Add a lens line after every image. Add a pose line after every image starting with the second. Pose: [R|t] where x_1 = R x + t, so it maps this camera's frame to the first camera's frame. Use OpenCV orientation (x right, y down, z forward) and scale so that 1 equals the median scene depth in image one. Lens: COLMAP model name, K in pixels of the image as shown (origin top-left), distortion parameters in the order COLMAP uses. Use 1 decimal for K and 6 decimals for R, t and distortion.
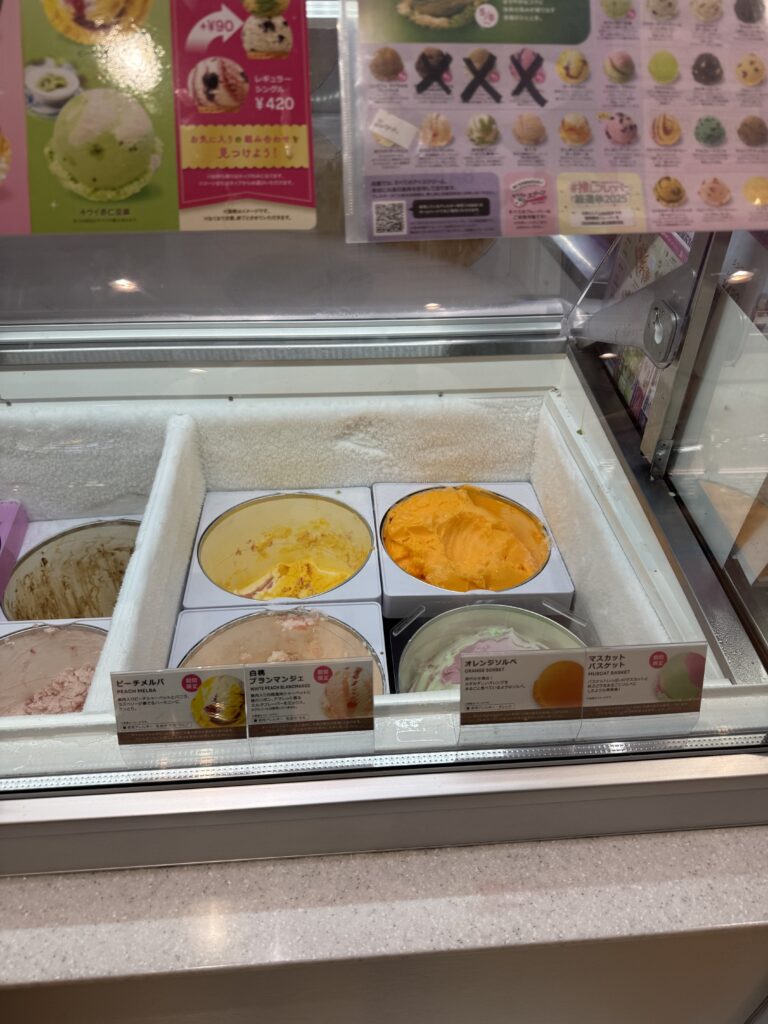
lens RADIAL K [[709.1, 0, 380.9], [0, 709.1, 480.6], [0, 0, 1]] dist [-0.003741, -0.030331]
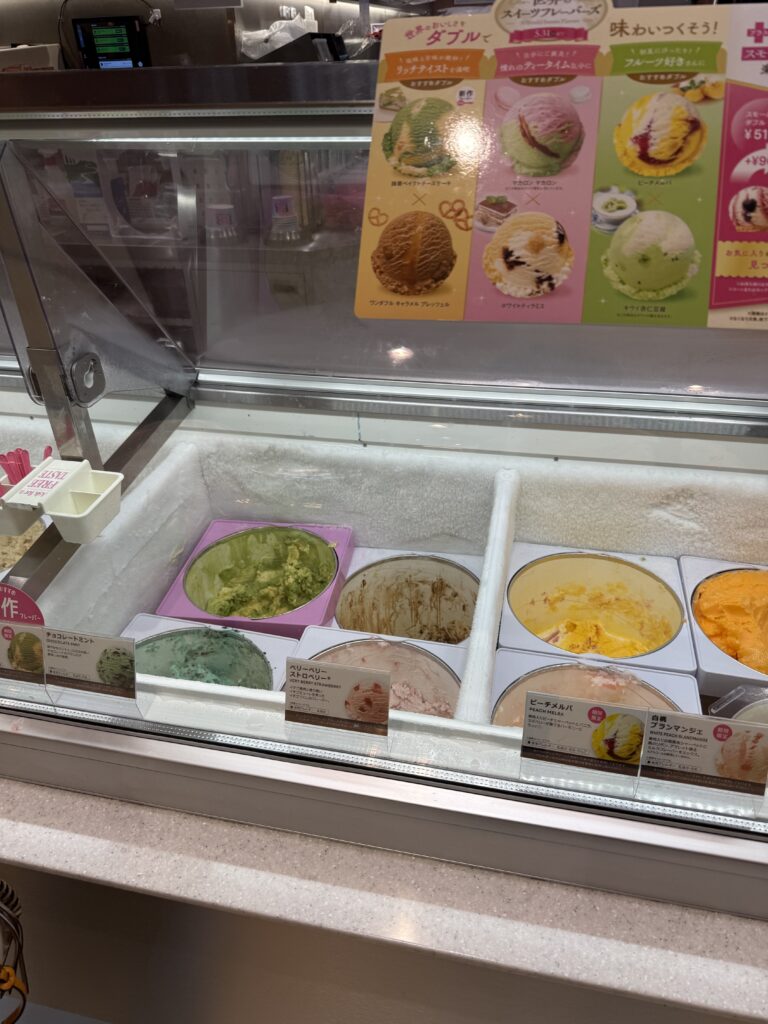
lens RADIAL K [[709.1, 0, 380.9], [0, 709.1, 480.6], [0, 0, 1]] dist [-0.003741, -0.030331]
pose [[0.948559, 0.113079, -0.295719, -0.287993], [-0.135508, 0.989169, -0.056417, 0.029296], [0.286136, 0.093587, 0.953608, -0.180128]]
